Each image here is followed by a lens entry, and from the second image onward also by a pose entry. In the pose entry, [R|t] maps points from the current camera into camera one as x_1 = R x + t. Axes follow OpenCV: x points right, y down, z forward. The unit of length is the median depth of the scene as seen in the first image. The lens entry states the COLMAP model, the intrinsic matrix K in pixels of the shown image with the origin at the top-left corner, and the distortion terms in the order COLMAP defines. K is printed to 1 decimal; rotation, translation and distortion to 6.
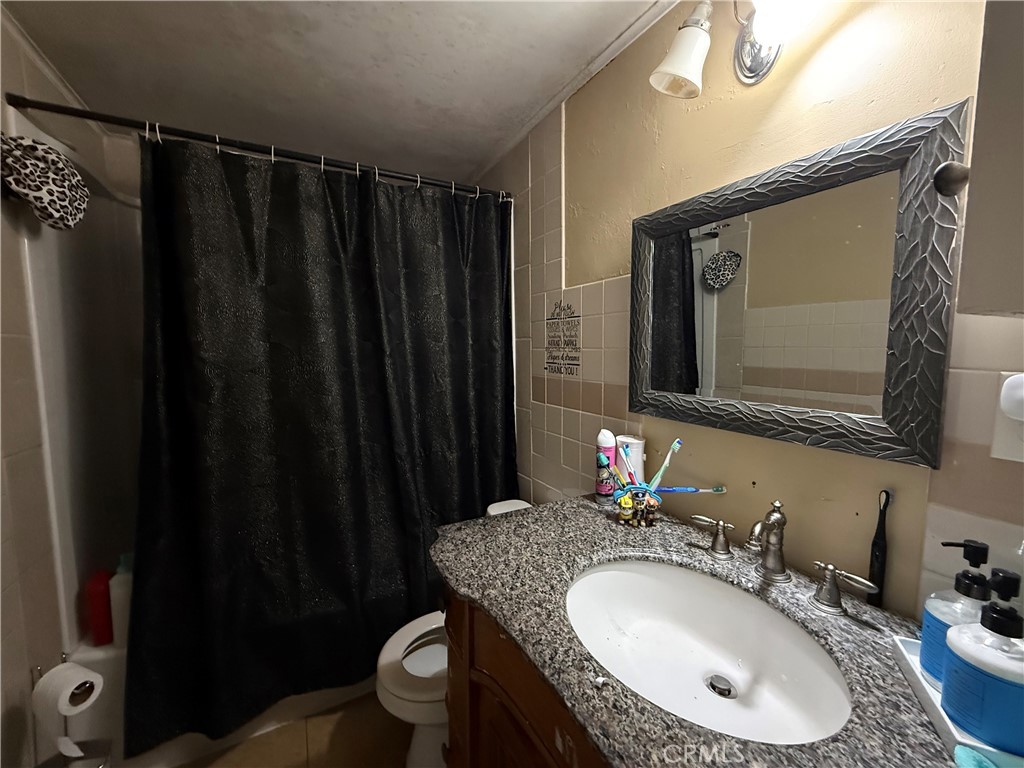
lens RADIAL K [[411.9, 0, 512.1], [0, 411.9, 382.5], [0, 0, 1]] dist [0.001625, 0.000757]
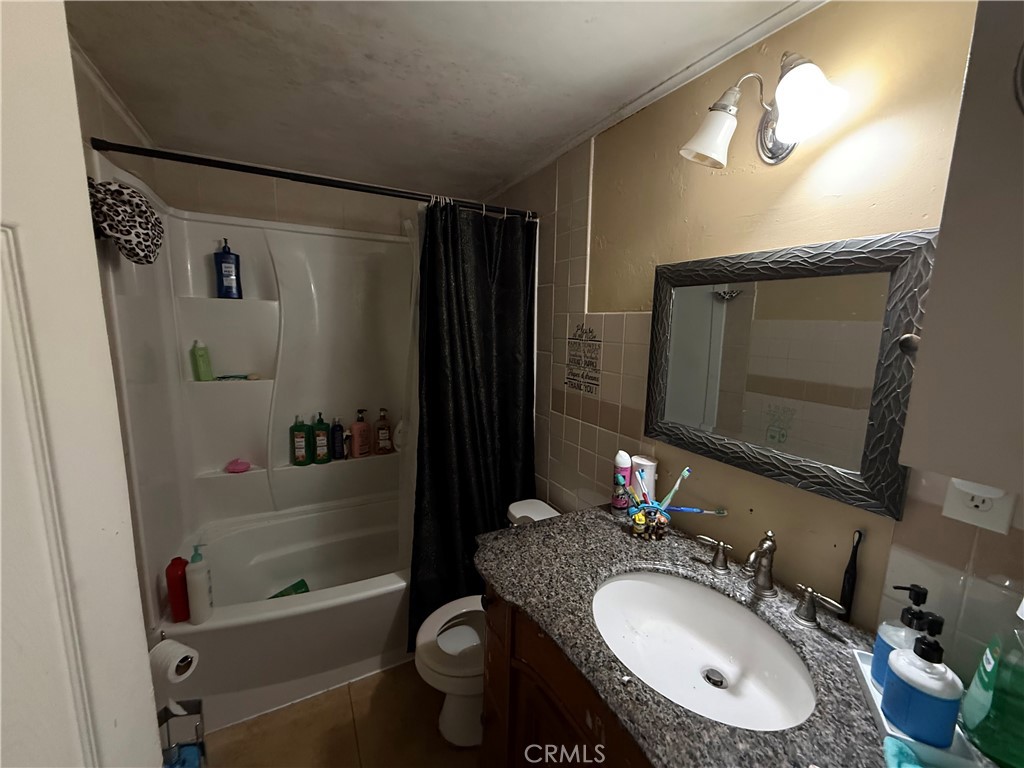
lens RADIAL K [[411.9, 0, 512.3], [0, 411.9, 383.3], [0, 0, 1]] dist [0.001625, 0.000757]
pose [[0.999662, 0.025973, -0.001321, -0.110220], [-0.025837, 0.997669, 0.063154, -0.188170], [0.002958, -0.063099, 0.998003, -0.163844]]
